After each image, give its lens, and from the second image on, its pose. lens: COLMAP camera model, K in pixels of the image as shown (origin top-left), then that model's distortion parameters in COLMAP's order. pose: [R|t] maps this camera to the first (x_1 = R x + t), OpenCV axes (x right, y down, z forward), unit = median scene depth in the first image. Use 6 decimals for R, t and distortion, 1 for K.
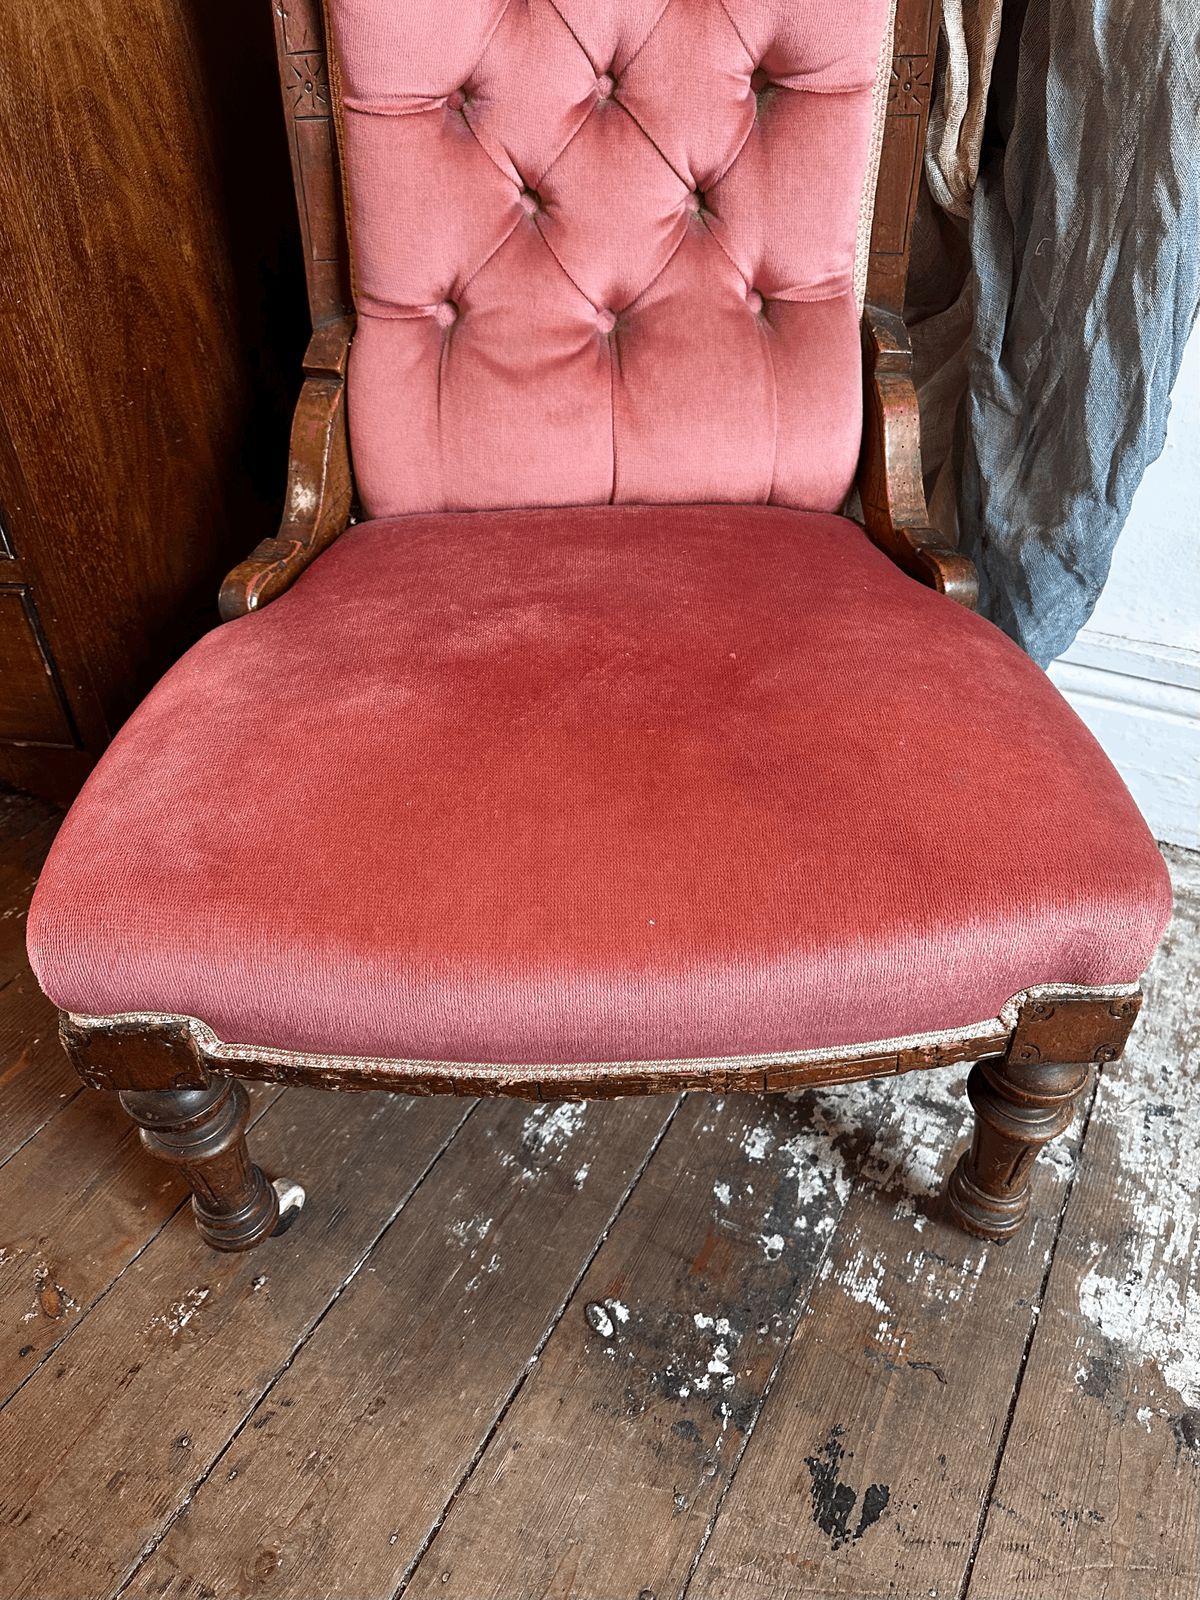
lens RADIAL K [[1189.5, 0, 613.5], [0, 1189.5, 767.1], [0, 0, 1]] dist [0.021959, -0.033788]
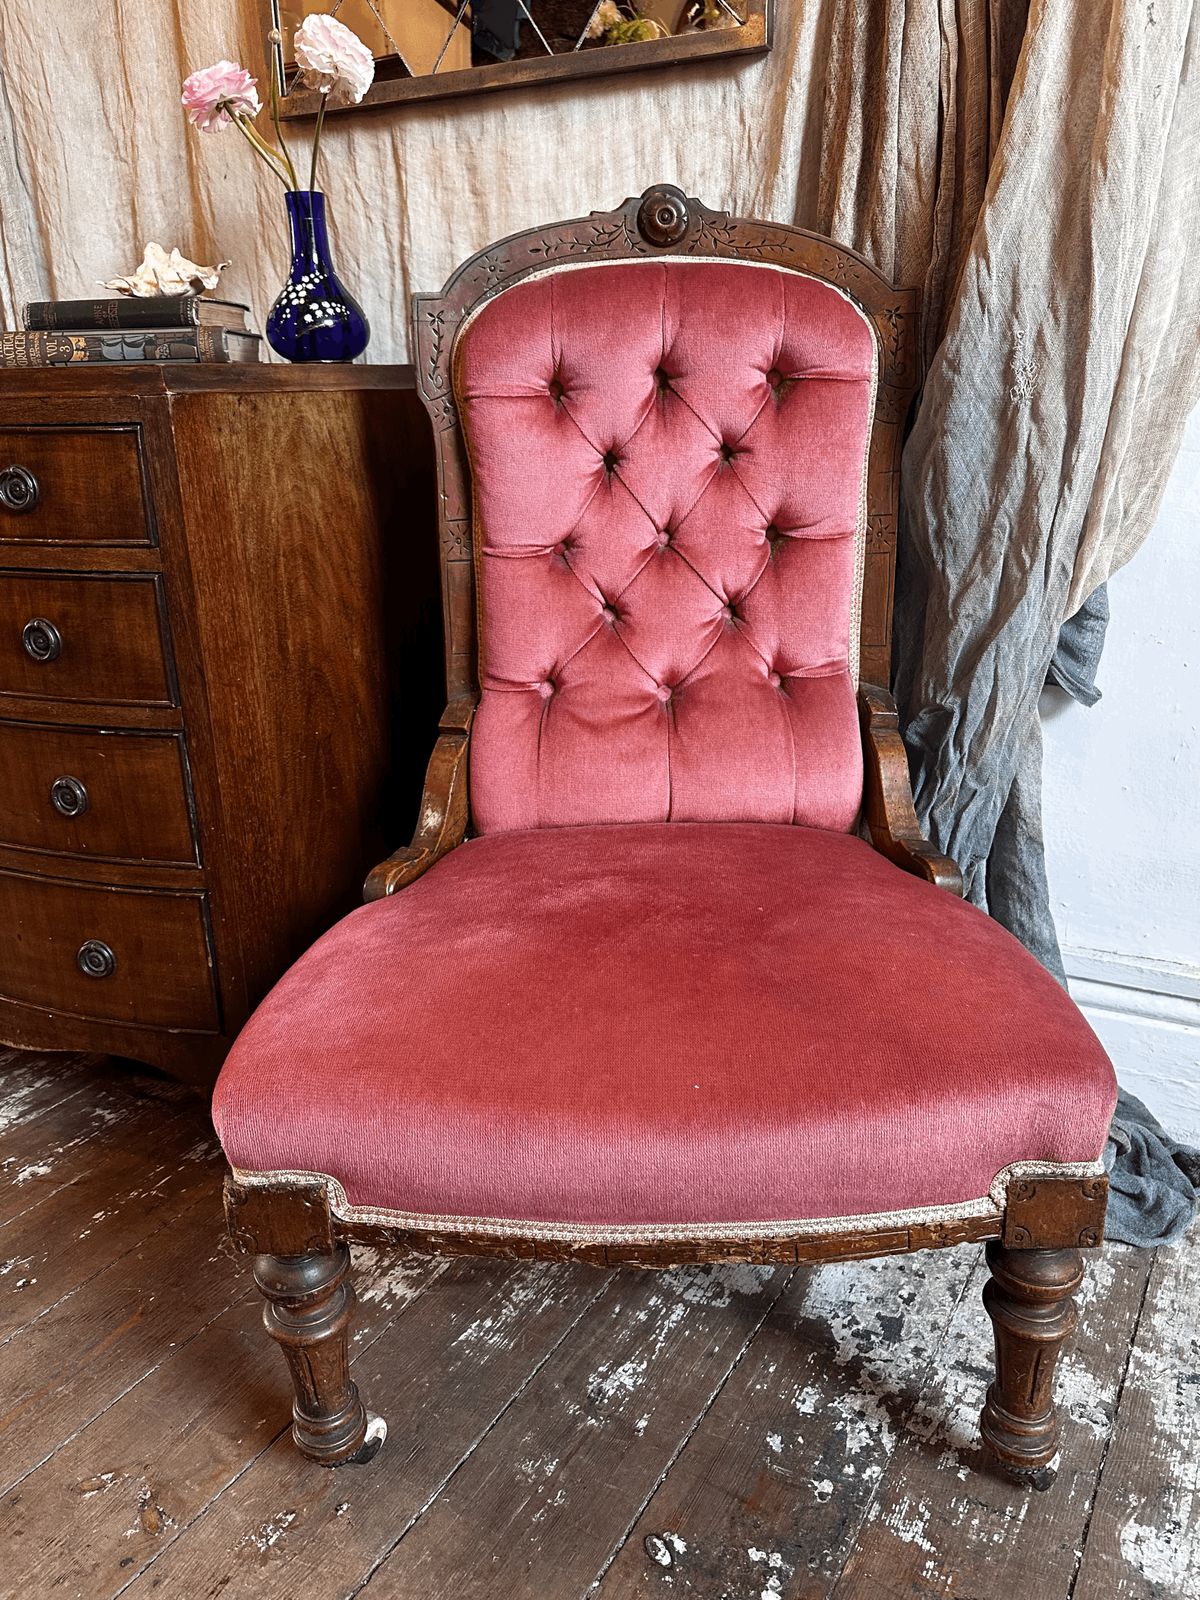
lens RADIAL K [[1173.6, 0, 617.2], [0, 1173.6, 772.2], [0, 0, 1]] dist [0.115397, -0.185613]
pose [[0.998663, -0.003843, -0.051557, 0.008718], [-0.014304, 0.937766, -0.346972, 0.173950], [0.049681, 0.347245, 0.936457, -0.217376]]
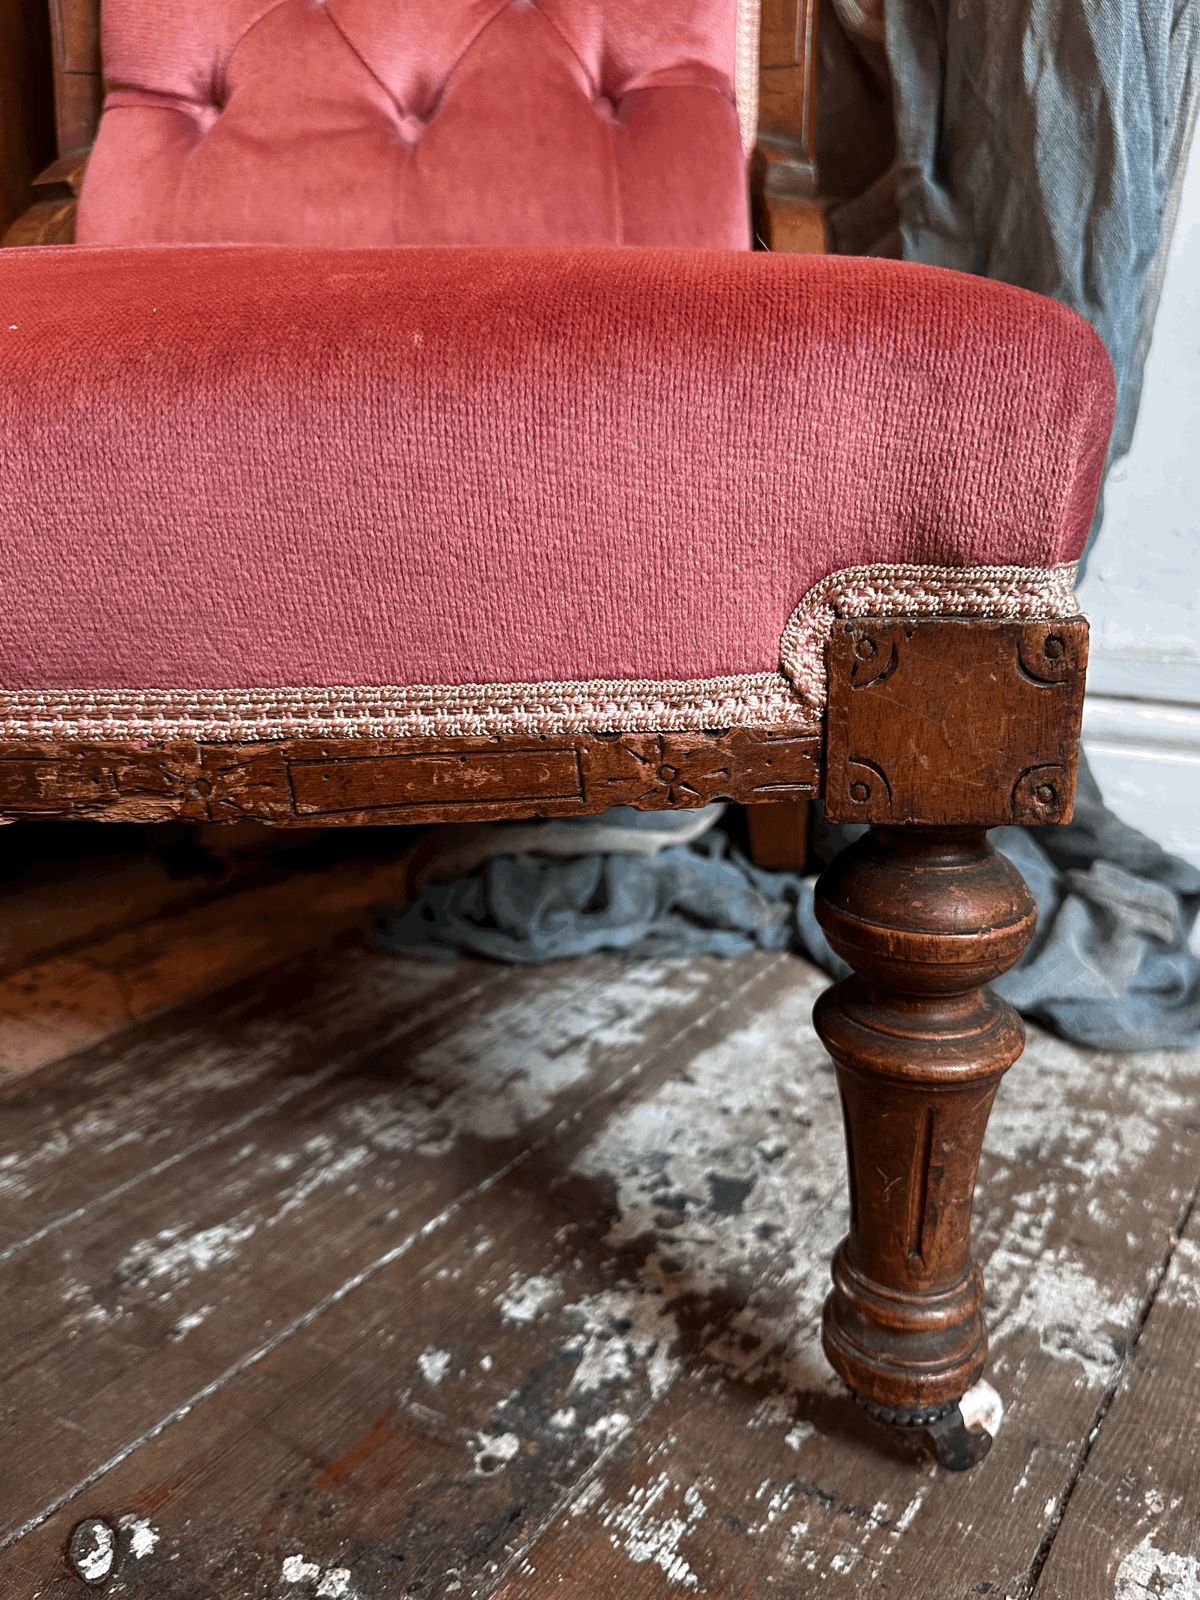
lens RADIAL K [[1285.6, 0, 641.3], [0, 1285.6, 805.8], [0, 0, 1]] dist [-0.008392, -0.012156]
pose [[0.995706, 0.026502, -0.088698, 0.233862], [-0.056531, 0.932815, -0.355894, 0.333925], [0.073307, 0.359380, 0.930308, 0.402875]]
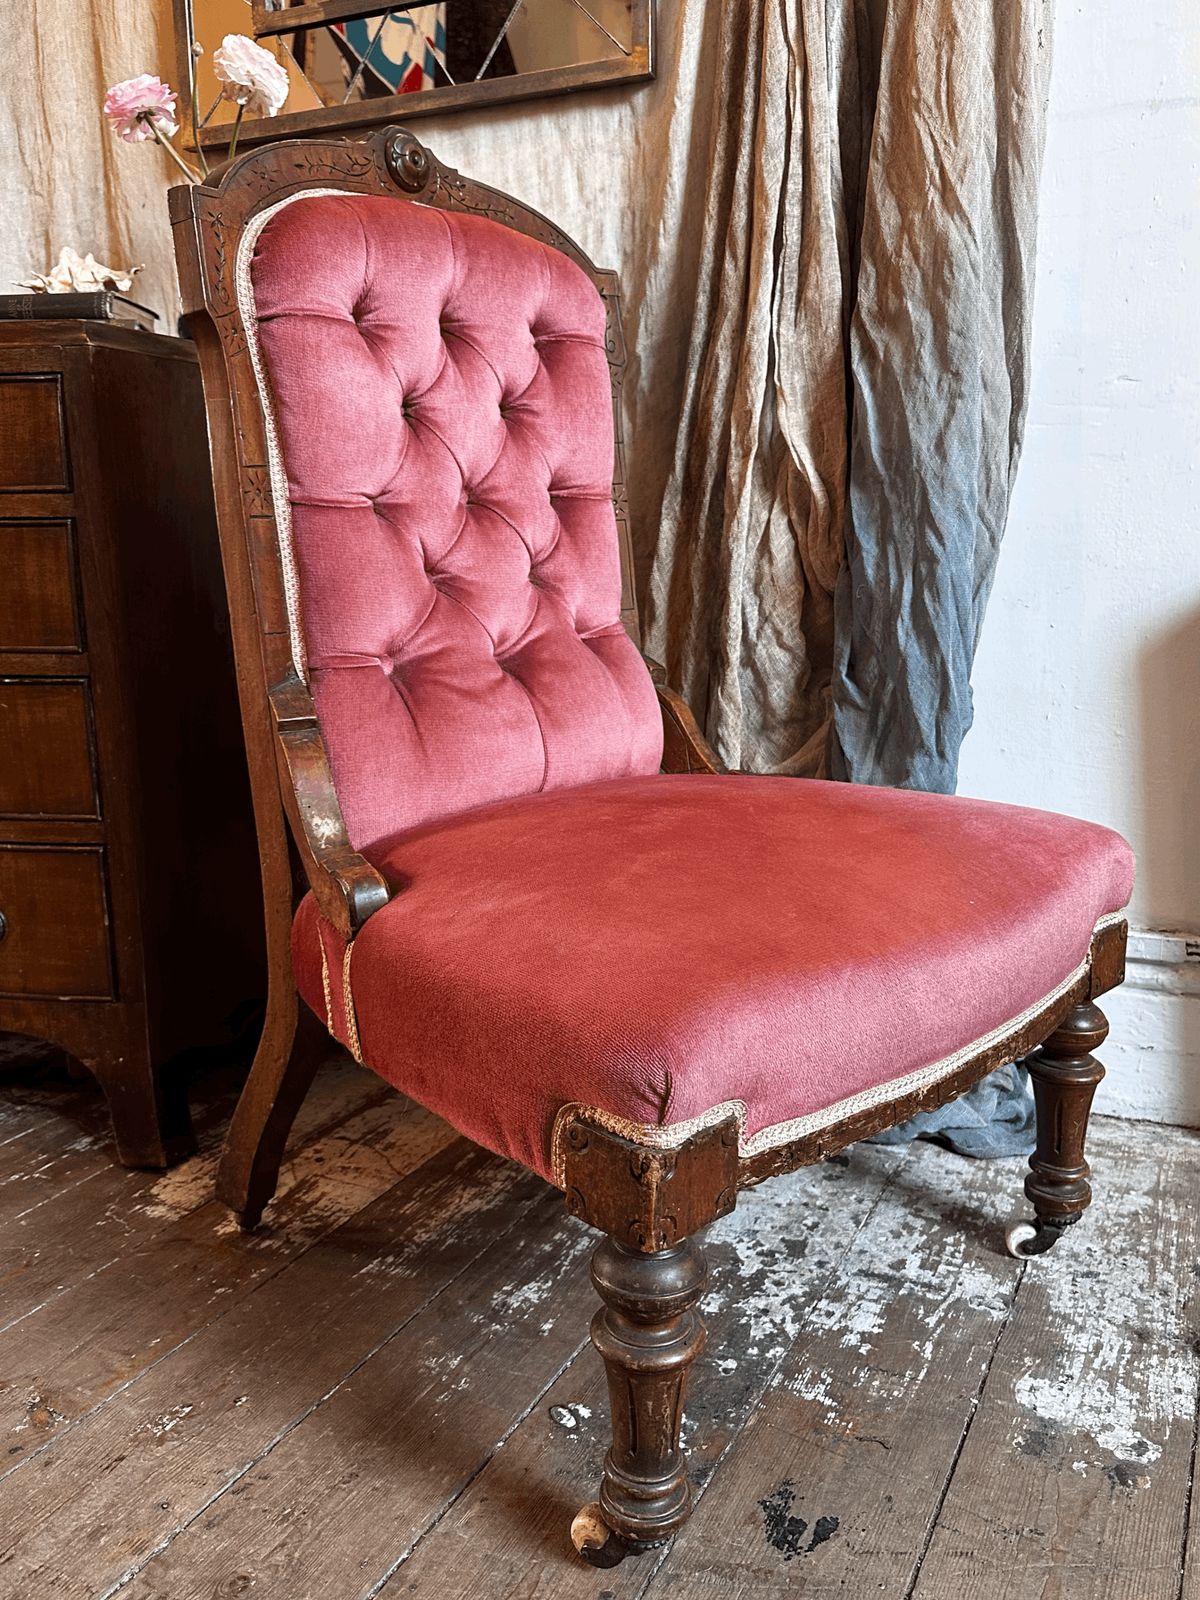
lens RADIAL K [[1295.6, 0, 602.0], [0, 1295.6, 797.1], [0, 0, 1]] dist [0.023201, -0.026836]
pose [[0.999796, -0.016429, 0.011718, 0.017027], [0.019969, 0.889116, -0.457247, 0.474669], [-0.002906, 0.457388, 0.889263, -0.259682]]
